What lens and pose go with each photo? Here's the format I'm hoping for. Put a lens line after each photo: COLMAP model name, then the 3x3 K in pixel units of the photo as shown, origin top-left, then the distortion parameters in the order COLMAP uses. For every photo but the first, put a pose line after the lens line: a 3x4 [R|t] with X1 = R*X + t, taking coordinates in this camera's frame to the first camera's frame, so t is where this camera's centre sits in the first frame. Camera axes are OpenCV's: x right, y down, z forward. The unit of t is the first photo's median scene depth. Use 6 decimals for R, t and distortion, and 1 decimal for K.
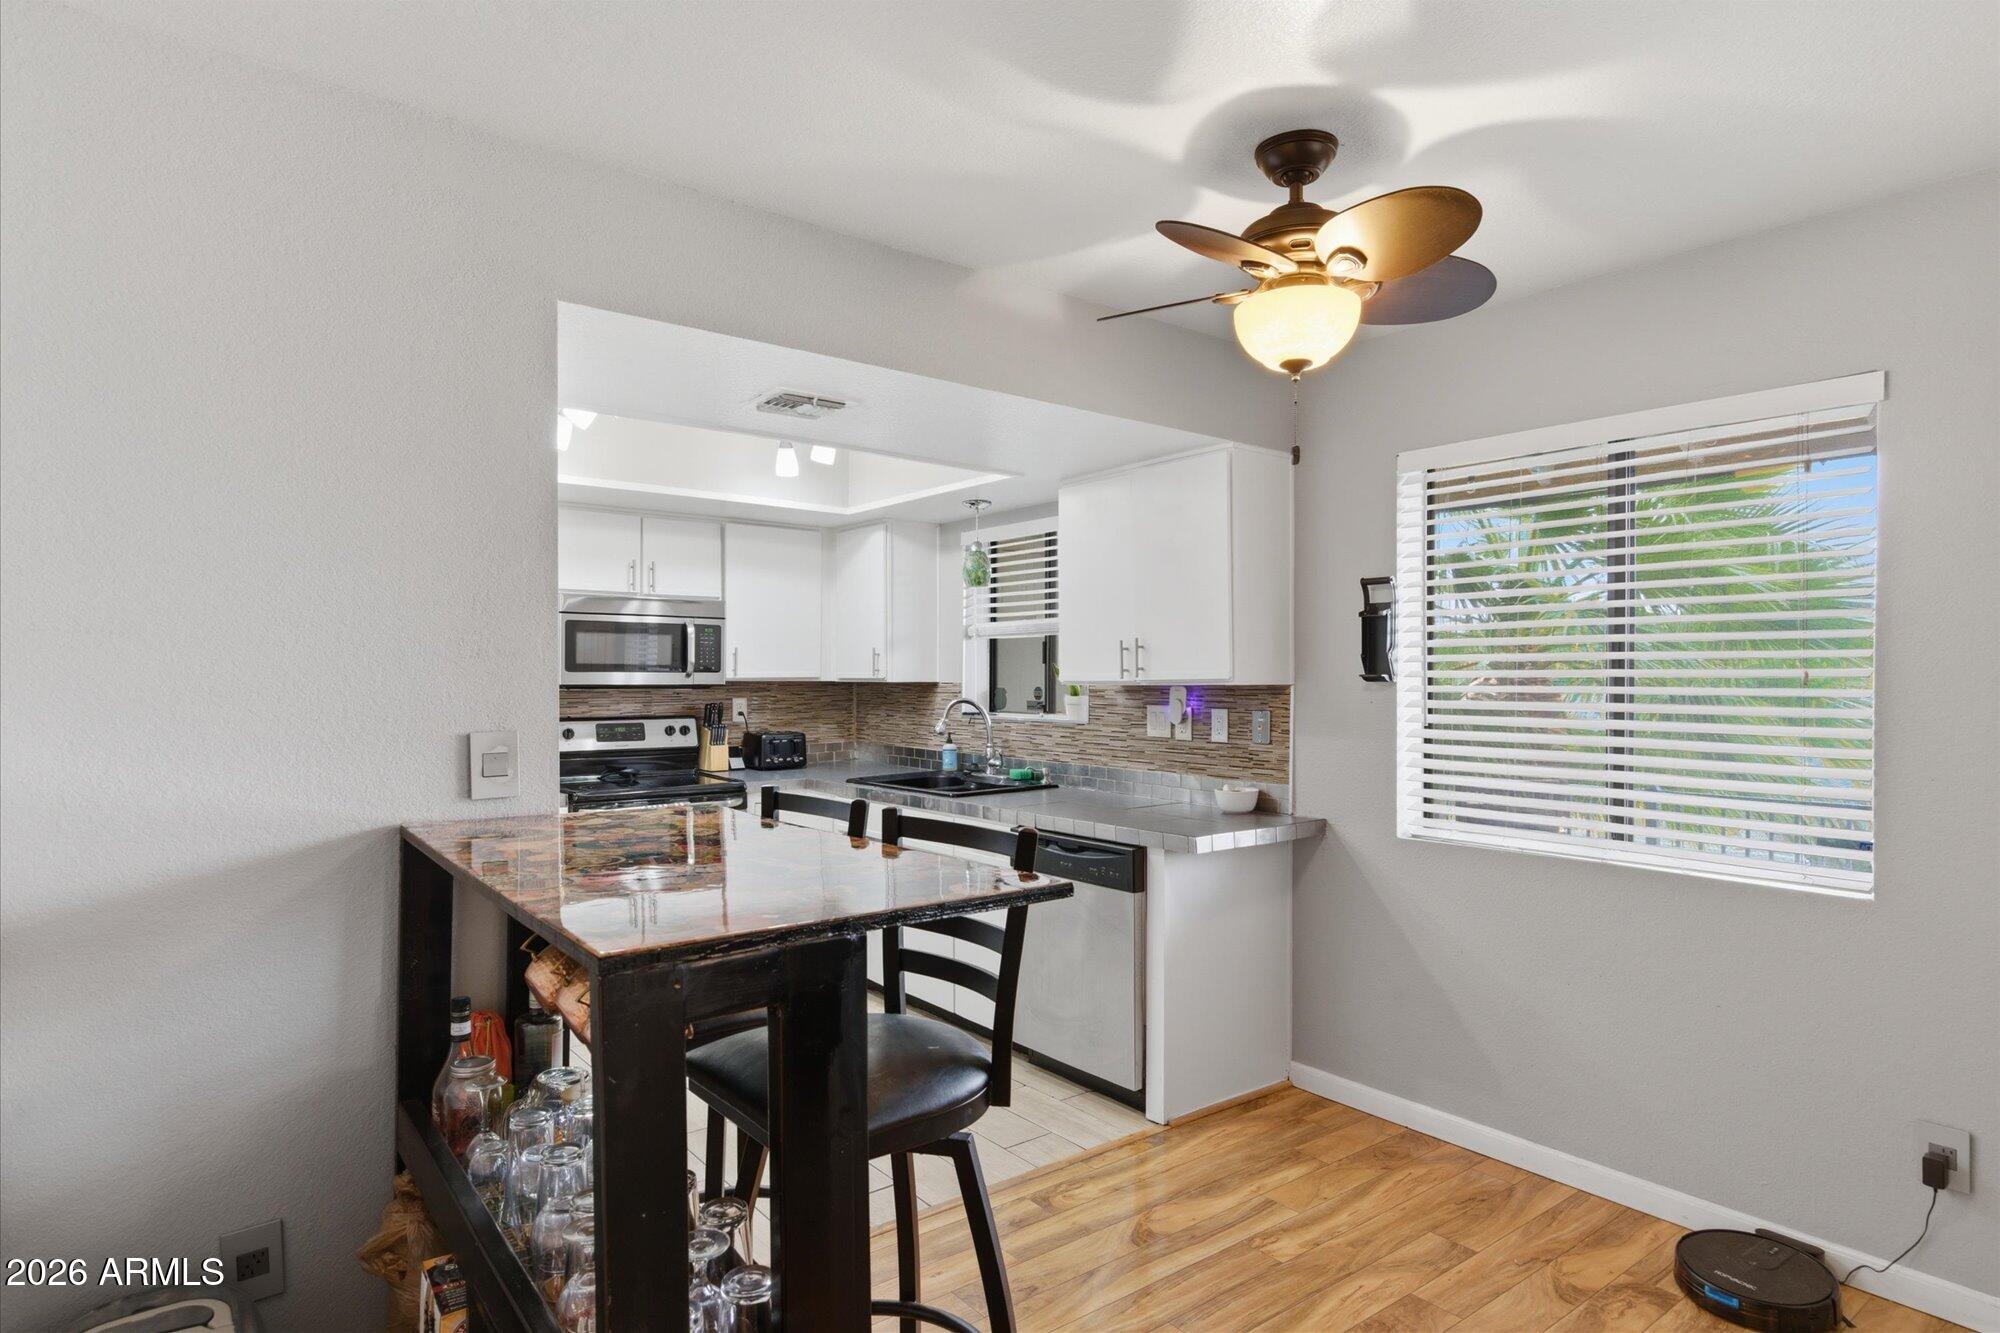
lens RADIAL K [[1101.3, 0, 998.9], [0, 1101.3, 675.9], [0, 0, 1]] dist [0.027178, -0.001077]
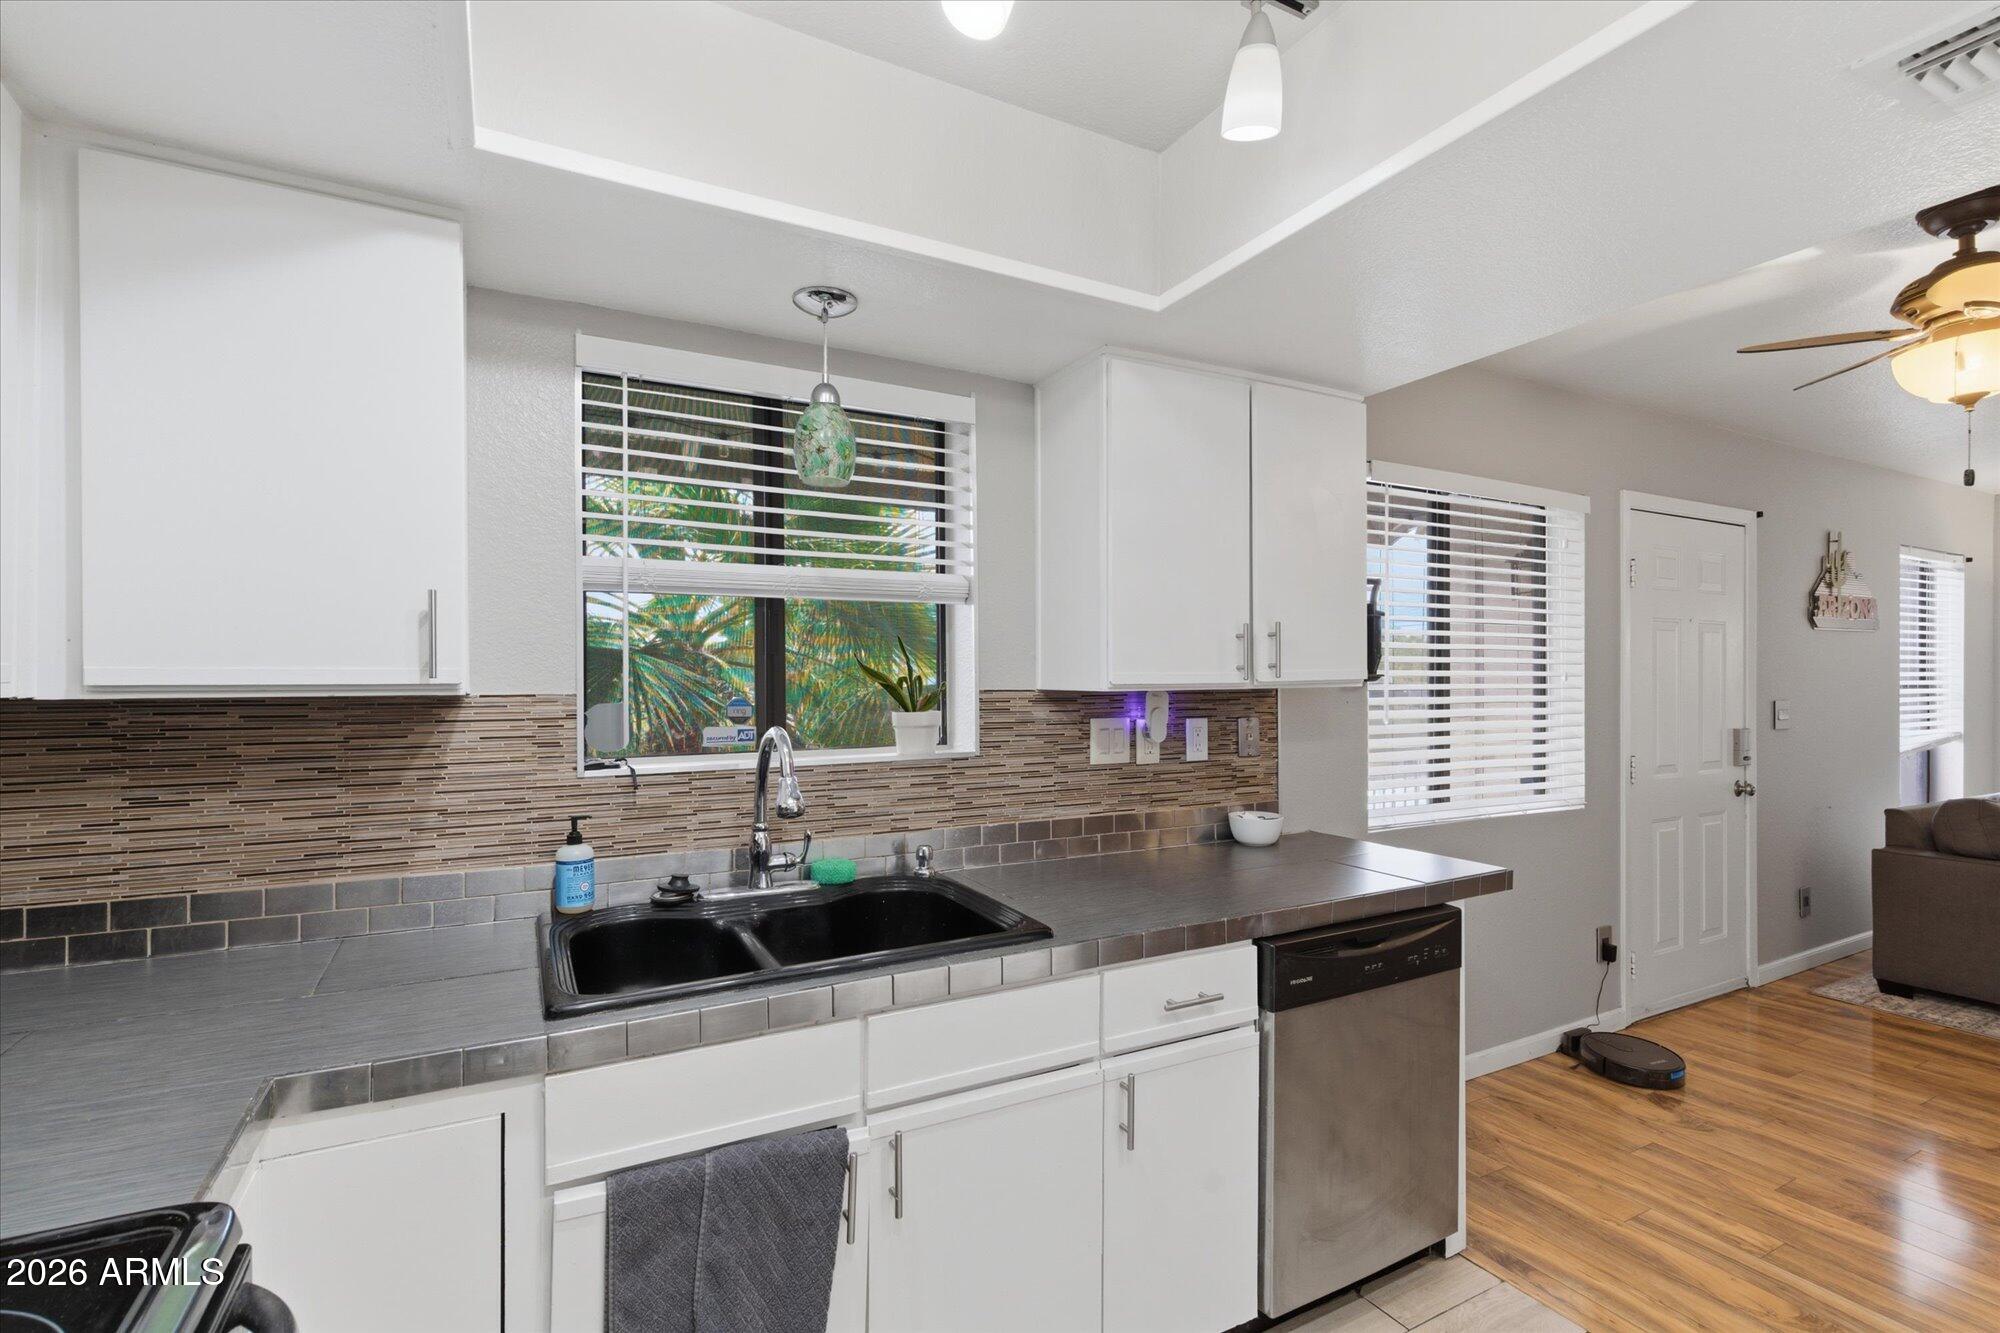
lens RADIAL K [[937.8, 0, 999.9], [0, 937.8, 675.4], [0, 0, 1]] dist [0.014382, -0.000382]
pose [[0.145869, -0.004891, 0.989292, -0.405248], [-0.002603, 0.999982, 0.005328, -0.002710], [-0.989300, -0.003353, 0.145854, 0.889595]]
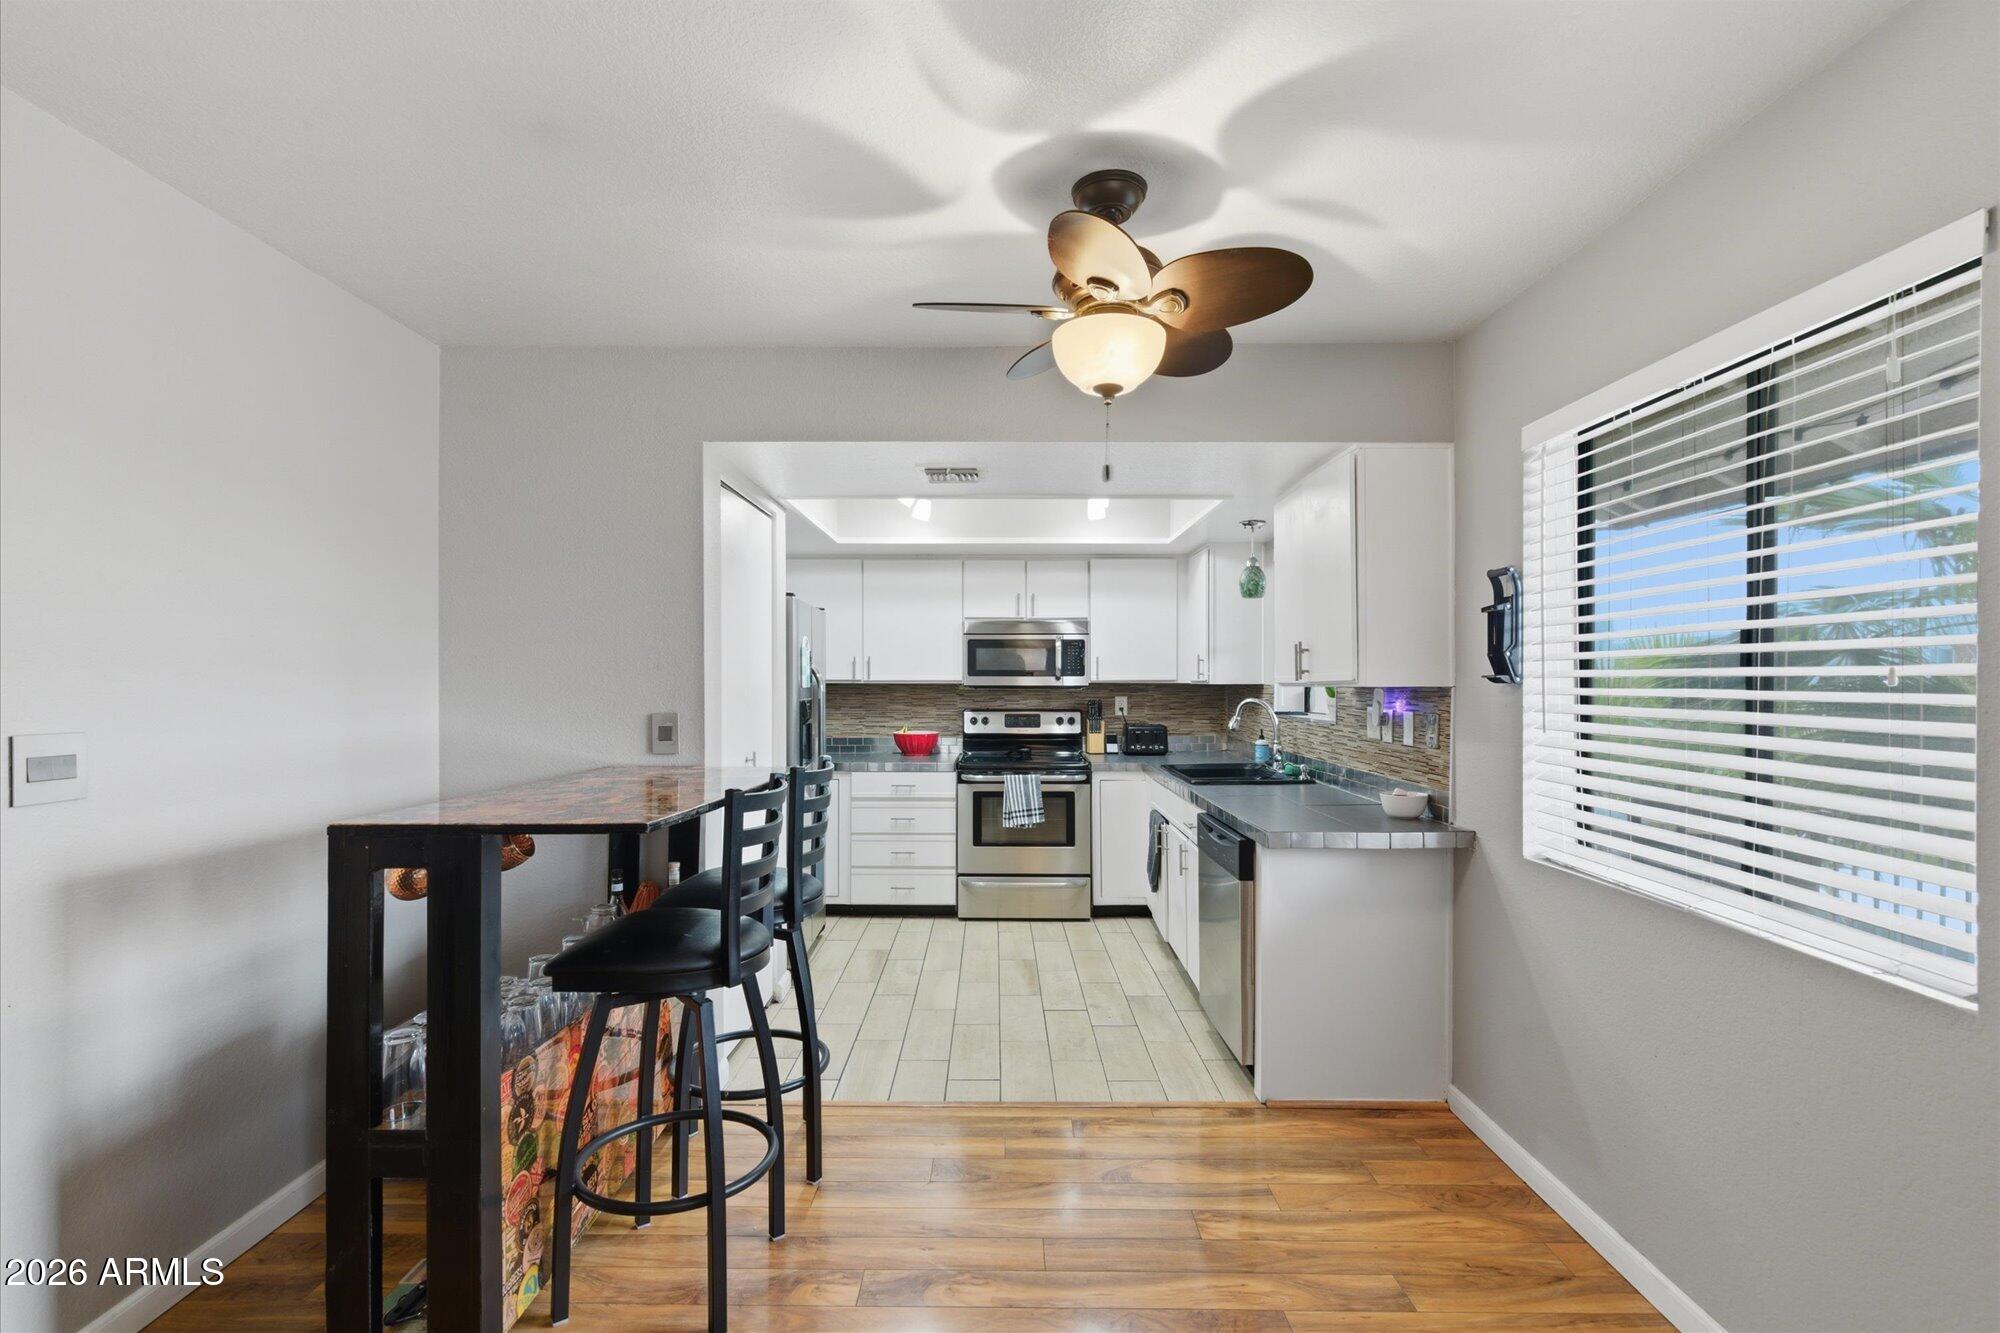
lens RADIAL K [[913.2, 0, 987.0], [0, 913.2, 675.8], [0, 0, 1]] dist [0.000472, -0.000092]
pose [[0.781270, -0.003707, -0.624182, 0.354090], [0.000549, 0.999986, -0.005251, 0.002002], [0.624193, 0.003760, 0.781261, 0.112301]]
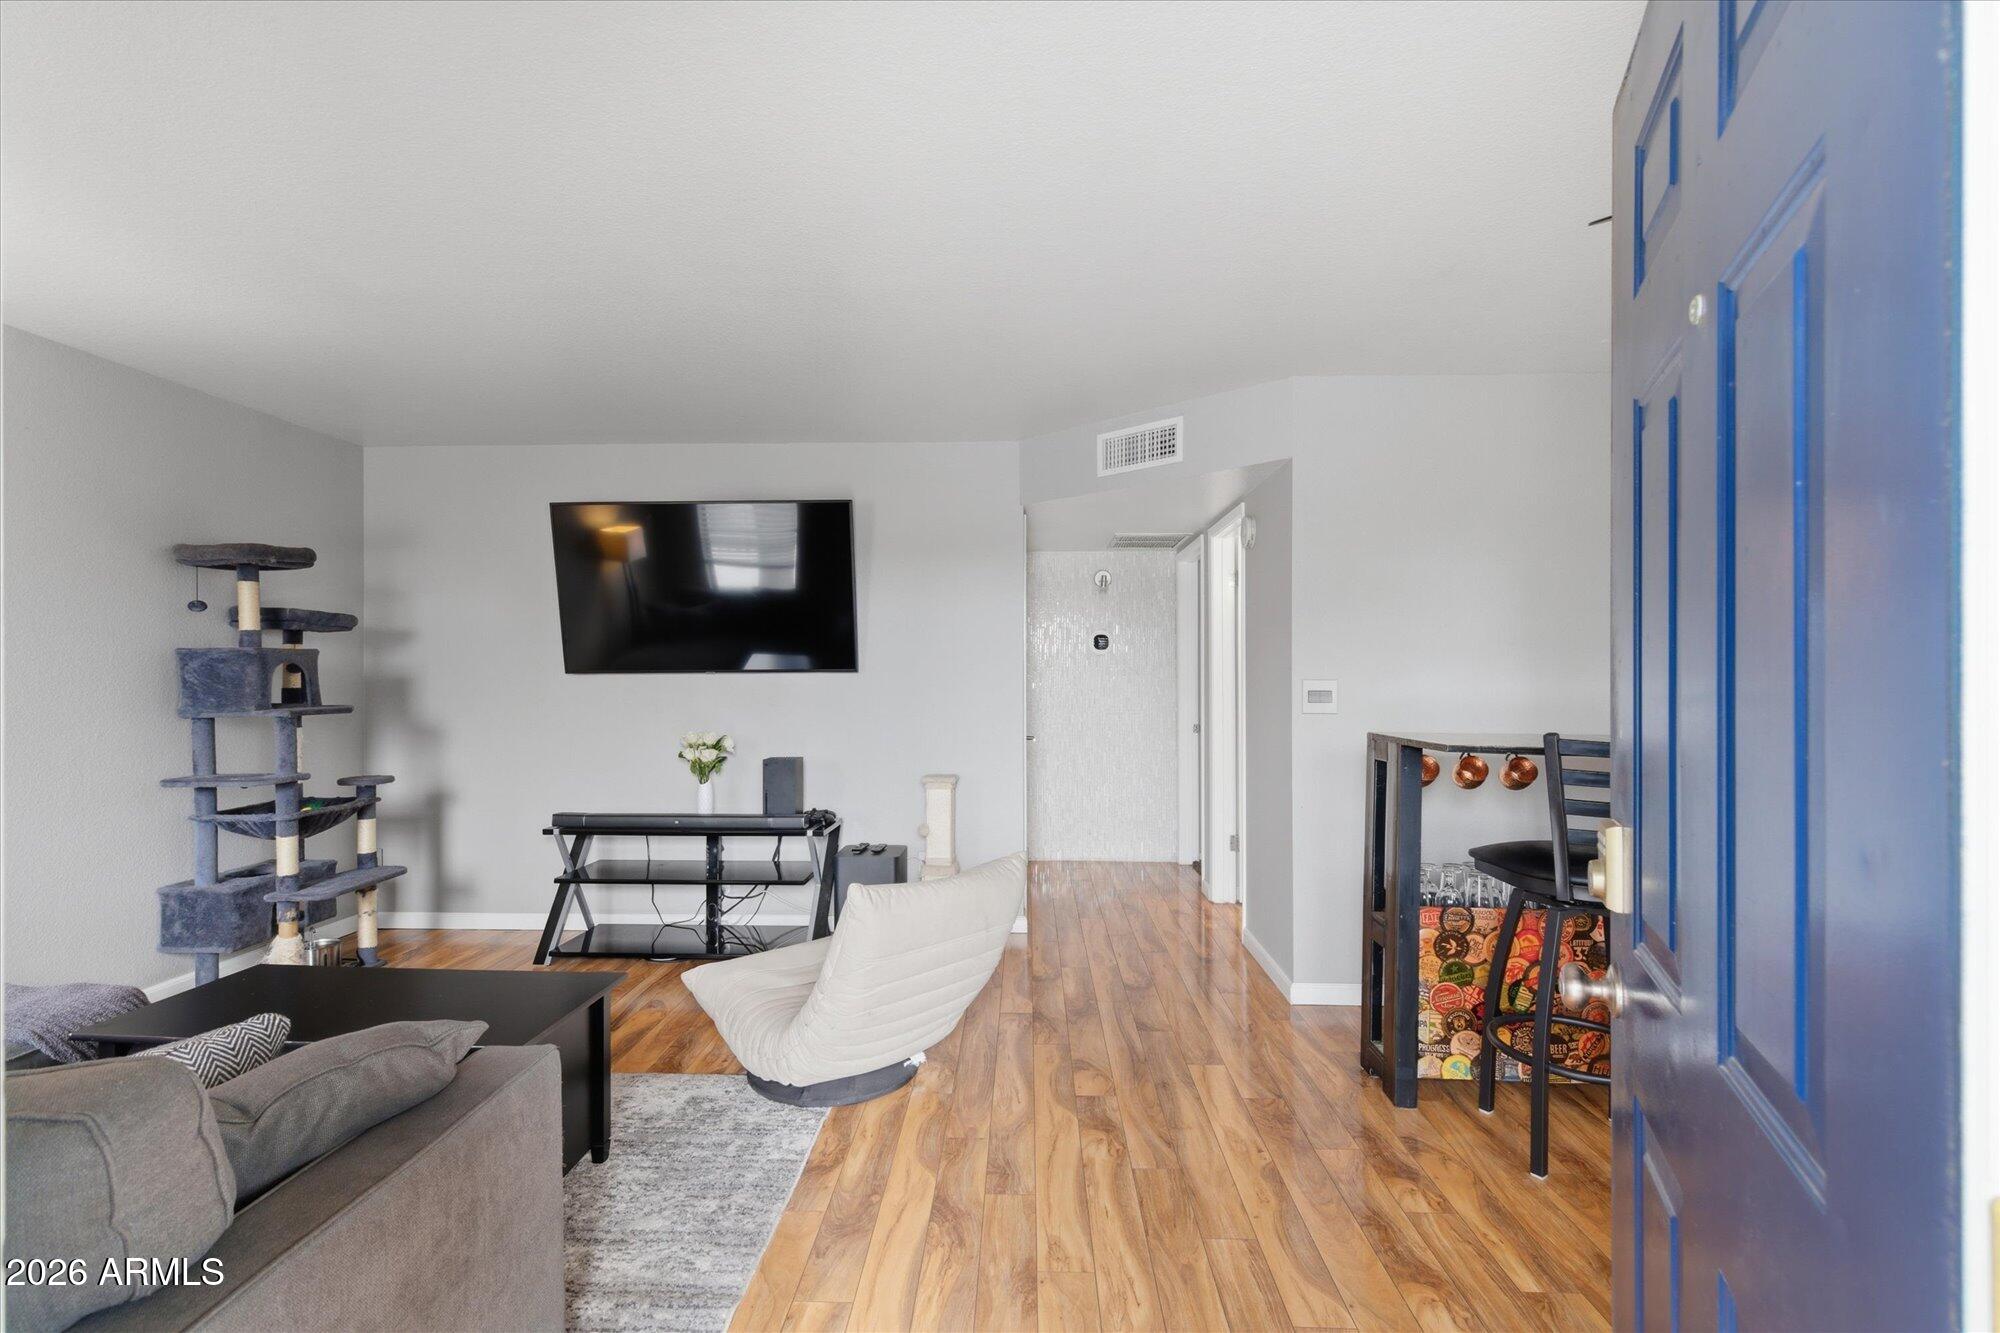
lens RADIAL K [[937.8, 0, 999.9], [0, 937.8, 675.4], [0, 0, 1]] dist [0.014382, -0.000382]
pose [[-0.636635, 0.001175, -0.771164, 0.593791], [-0.001918, 0.999993, 0.003107, 0.018829], [0.771163, 0.003457, -0.636629, 0.460328]]
